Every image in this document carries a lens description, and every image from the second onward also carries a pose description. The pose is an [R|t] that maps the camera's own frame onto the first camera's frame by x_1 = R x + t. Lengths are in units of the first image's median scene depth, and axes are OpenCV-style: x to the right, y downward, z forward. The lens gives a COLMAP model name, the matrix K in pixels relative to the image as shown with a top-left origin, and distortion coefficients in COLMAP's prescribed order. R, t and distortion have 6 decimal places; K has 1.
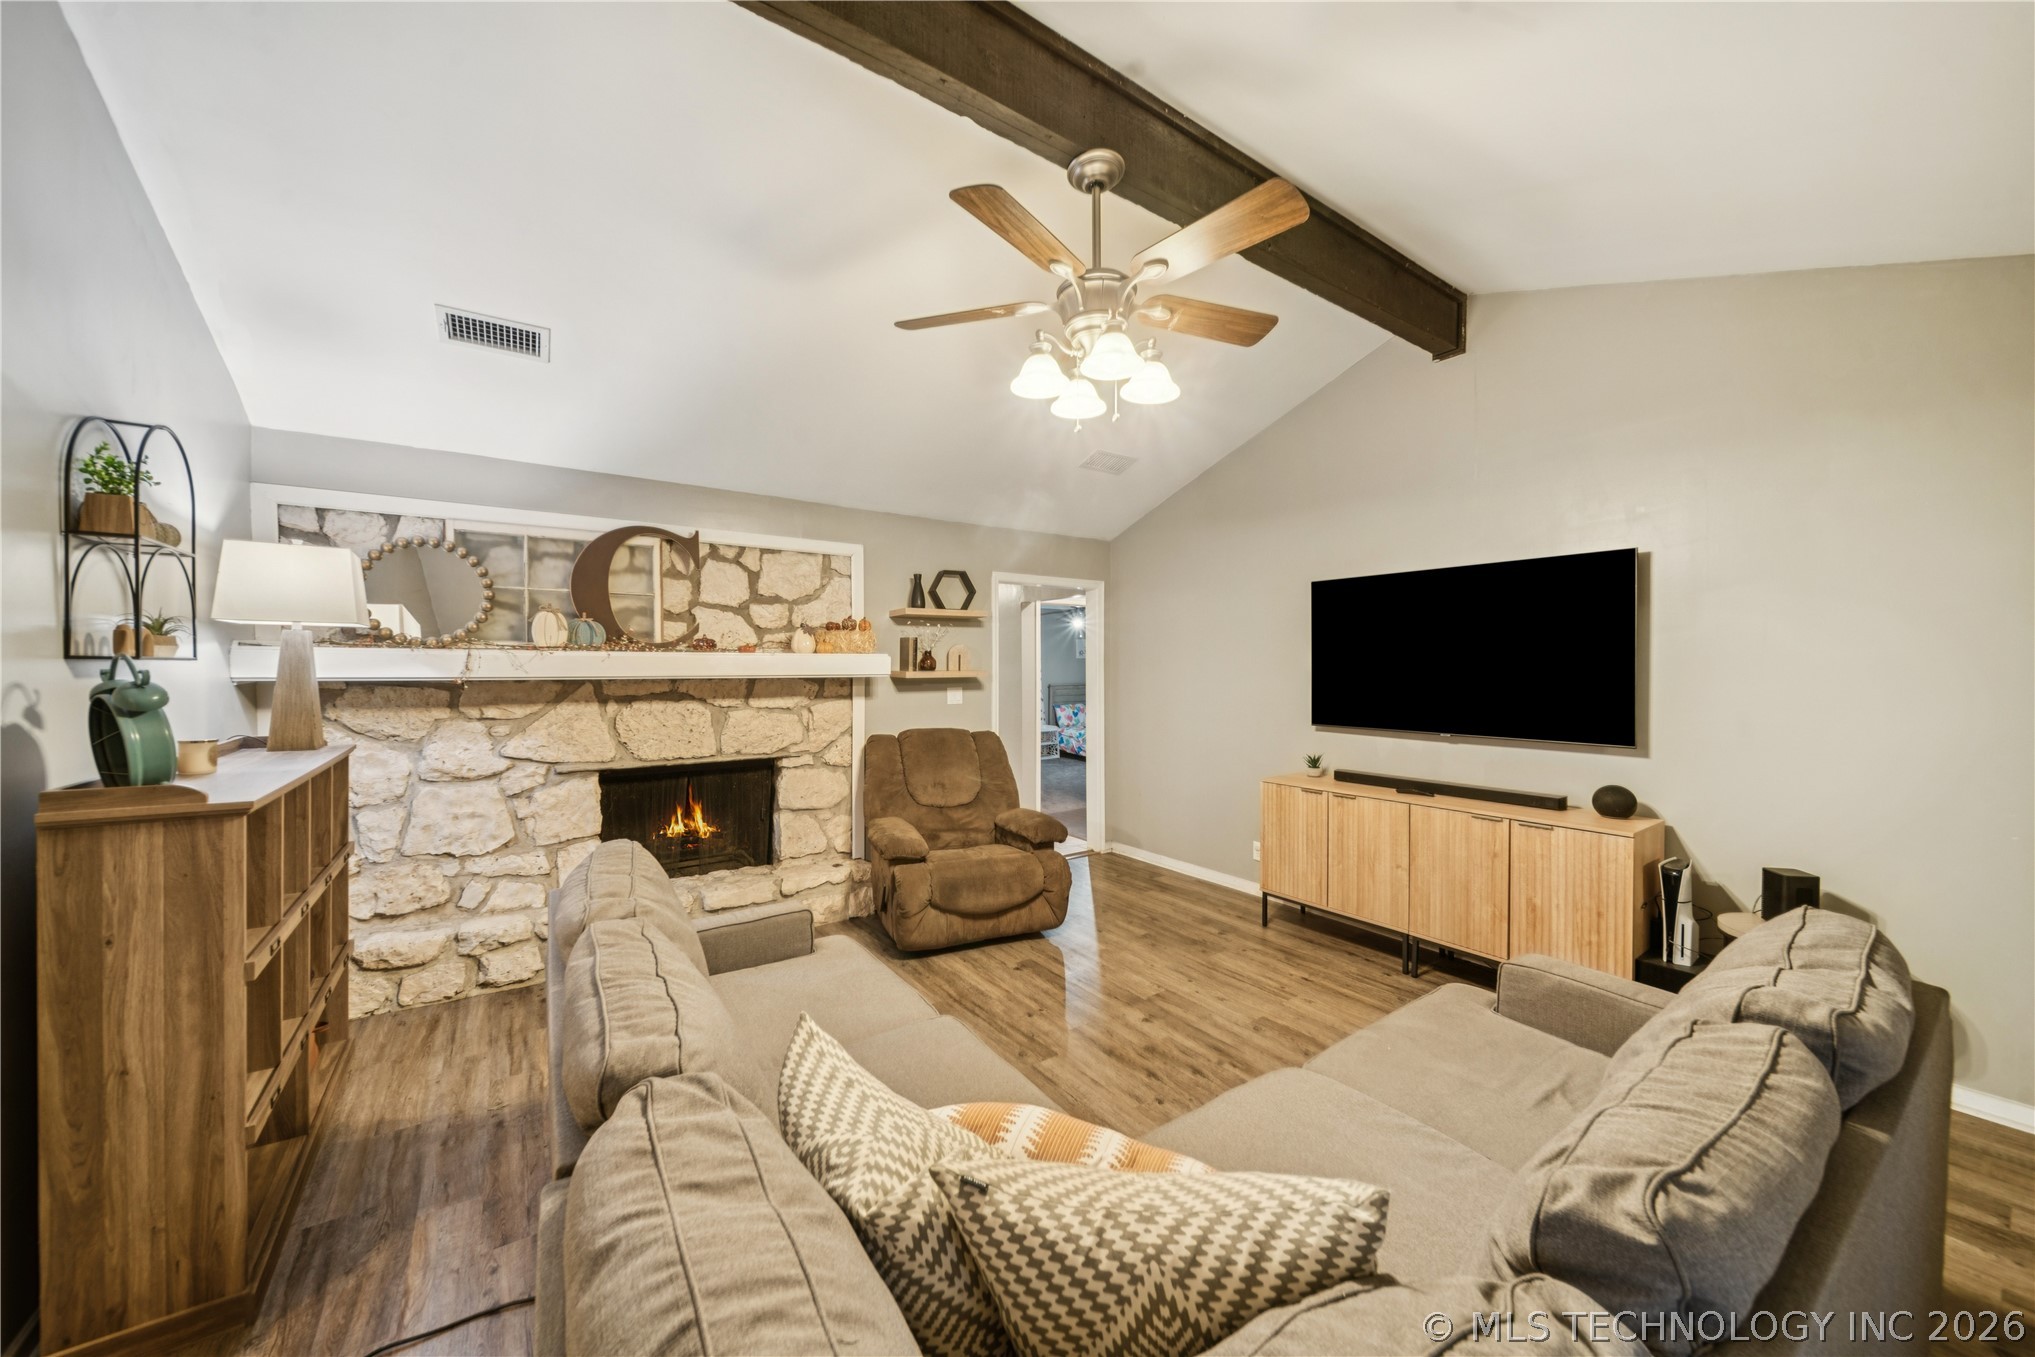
lens RADIAL K [[722.6, 0, 1006.1], [0, 722.6, 669.2], [0, 0, 1]] dist [0.003584, -0.000060]
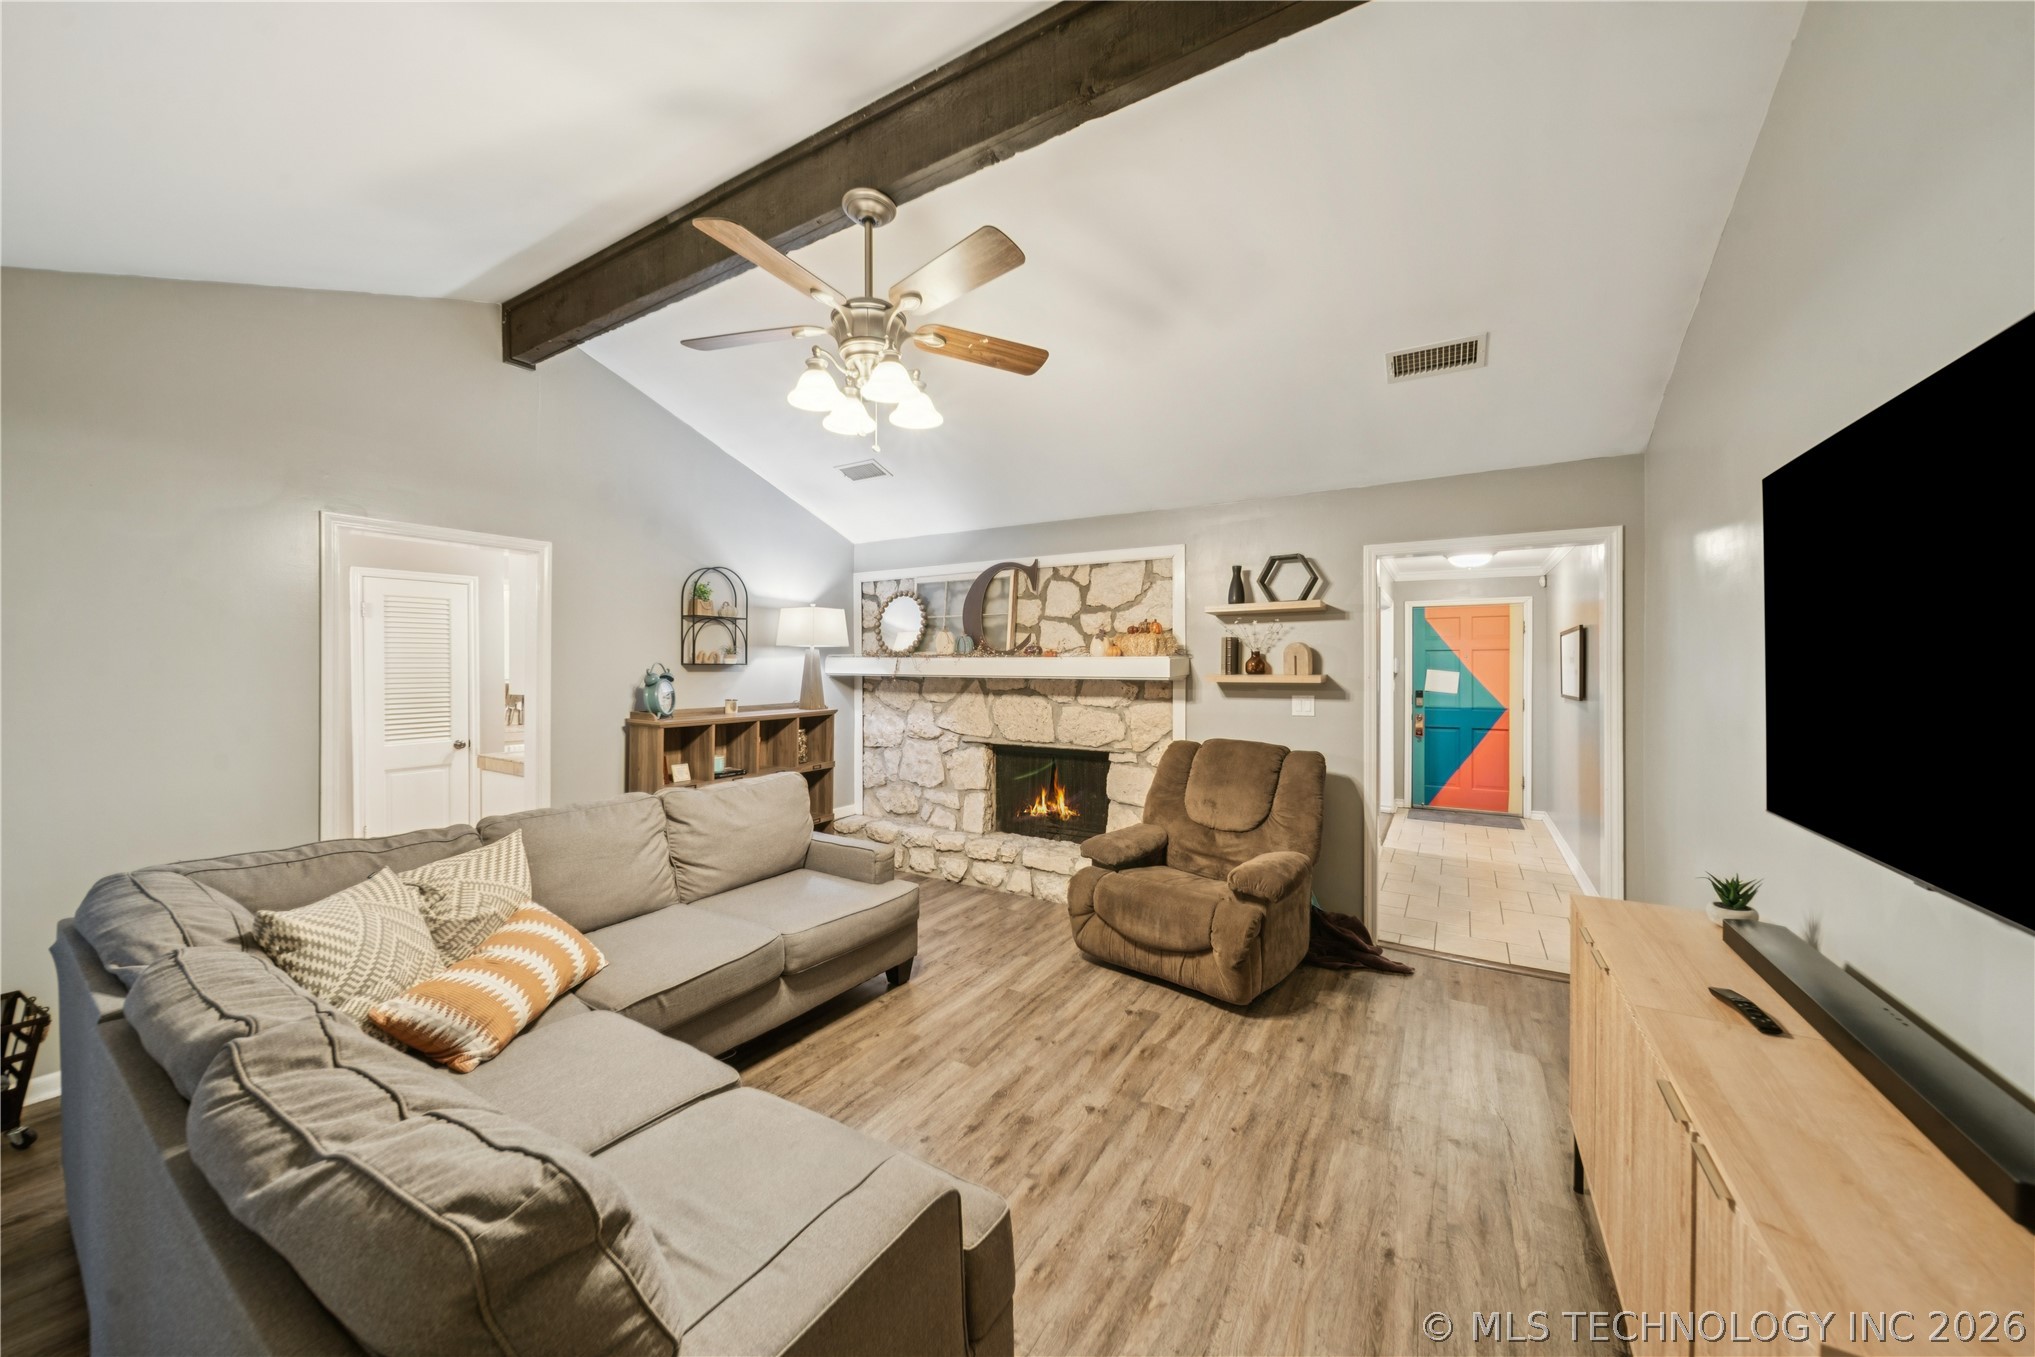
lens RADIAL K [[722.6, 0, 995.9], [0, 722.6, 665.6], [0, 0, 1]] dist [0.003584, -0.000060]
pose [[0.396470, -0.003248, -0.918042, 0.703033], [-0.010524, 0.999912, -0.008082, 0.002018], [0.917987, 0.012866, 0.396401, 0.459292]]
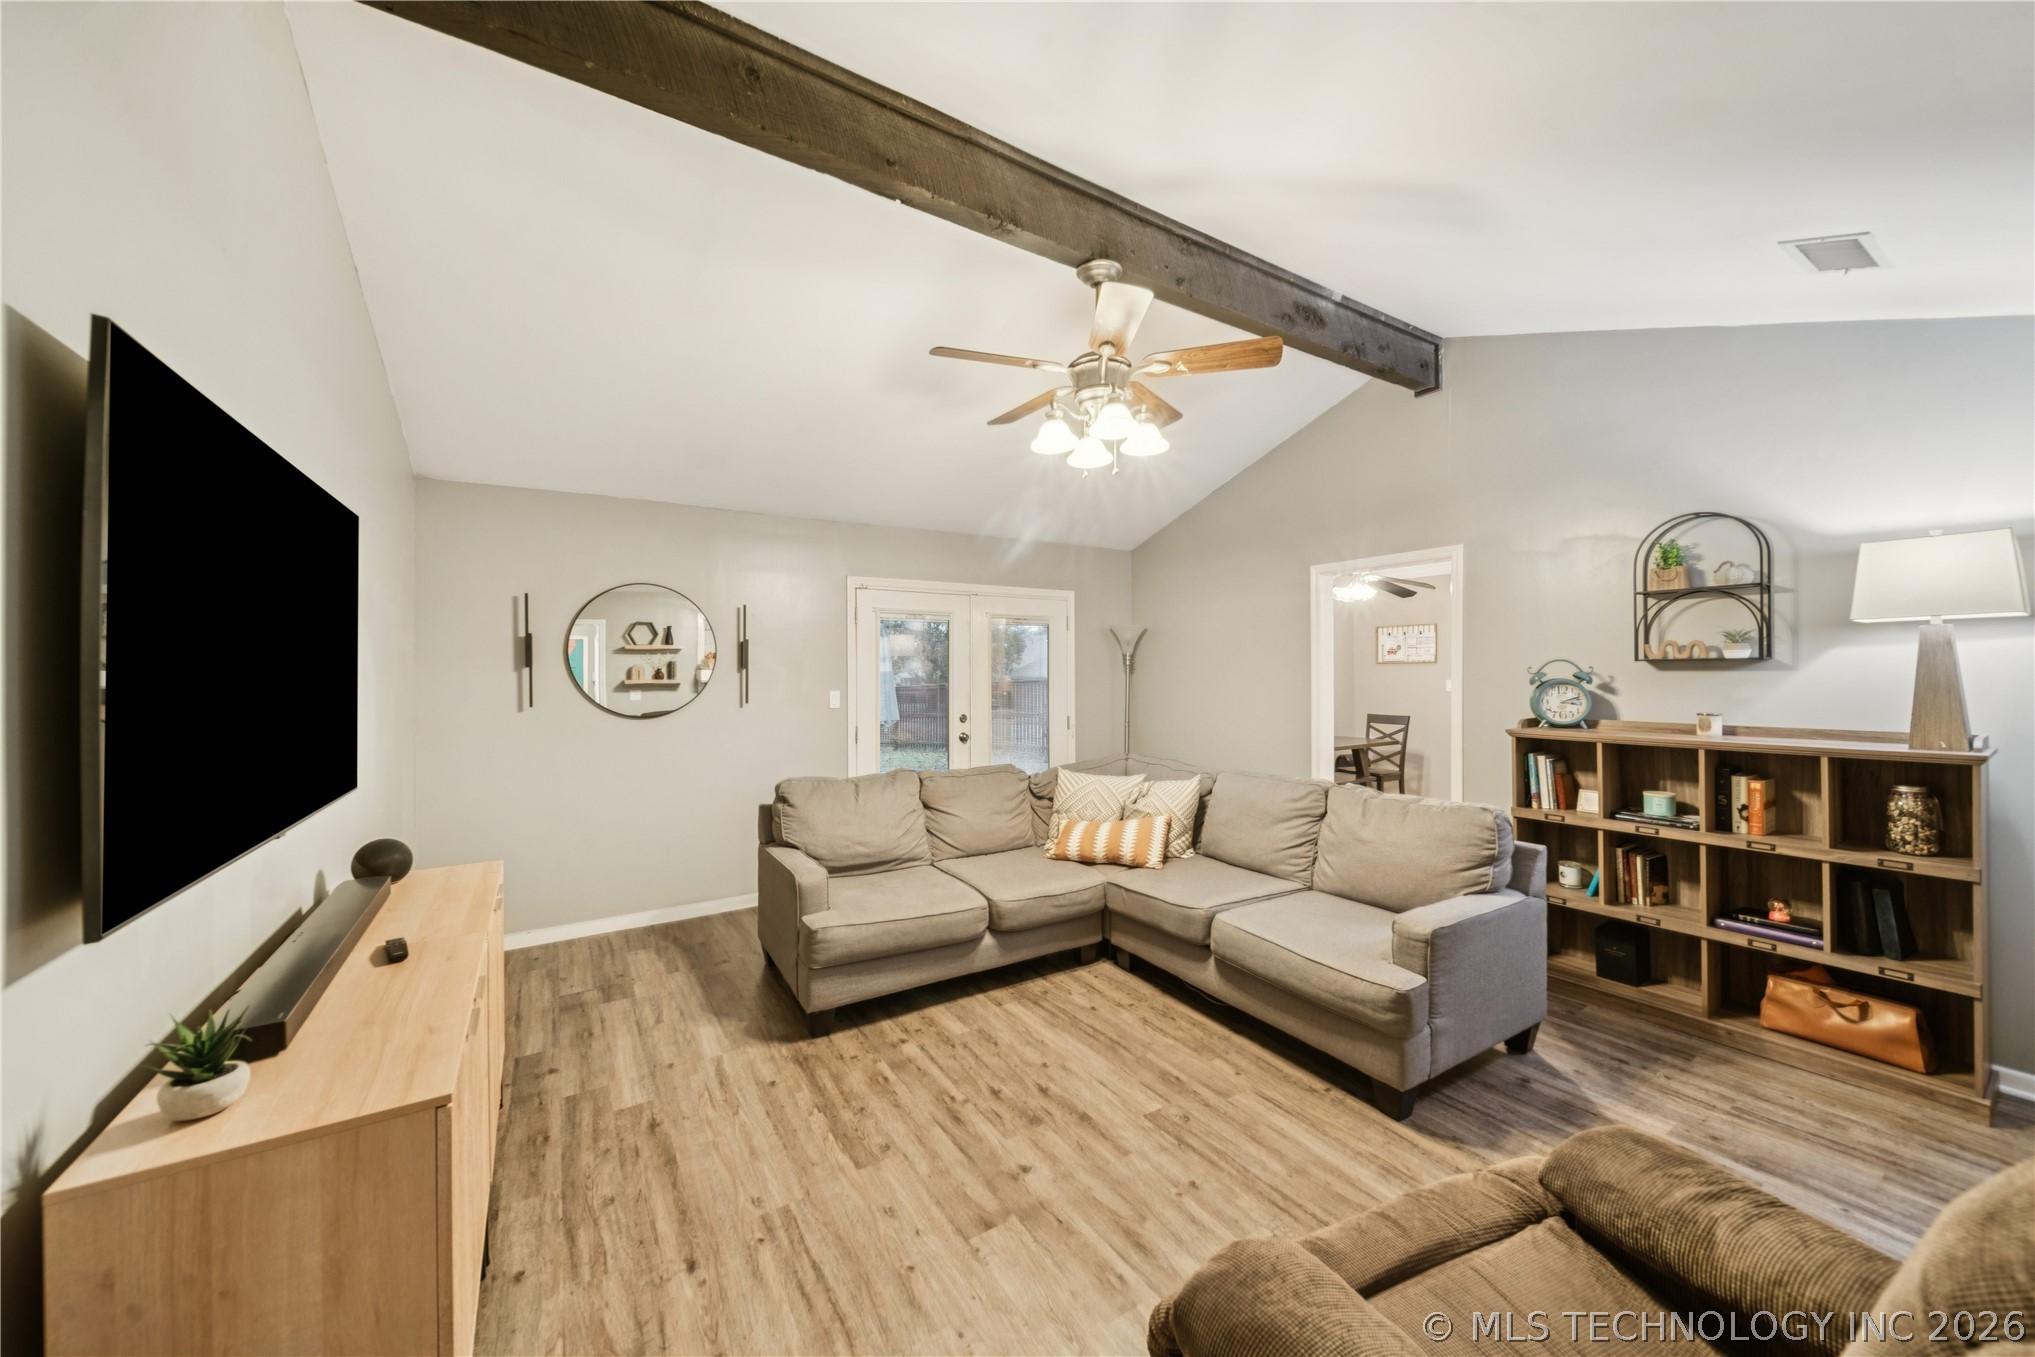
lens RADIAL K [[722.6, 0, 1014.2], [0, 722.6, 664.3], [0, 0, 1]] dist [0.003584, -0.000060]
pose [[-0.999548, 0.007083, 0.029228, 0.142997], [0.007244, 0.999959, 0.005382, -0.010351], [-0.029188, 0.005591, -0.999558, 1.349722]]
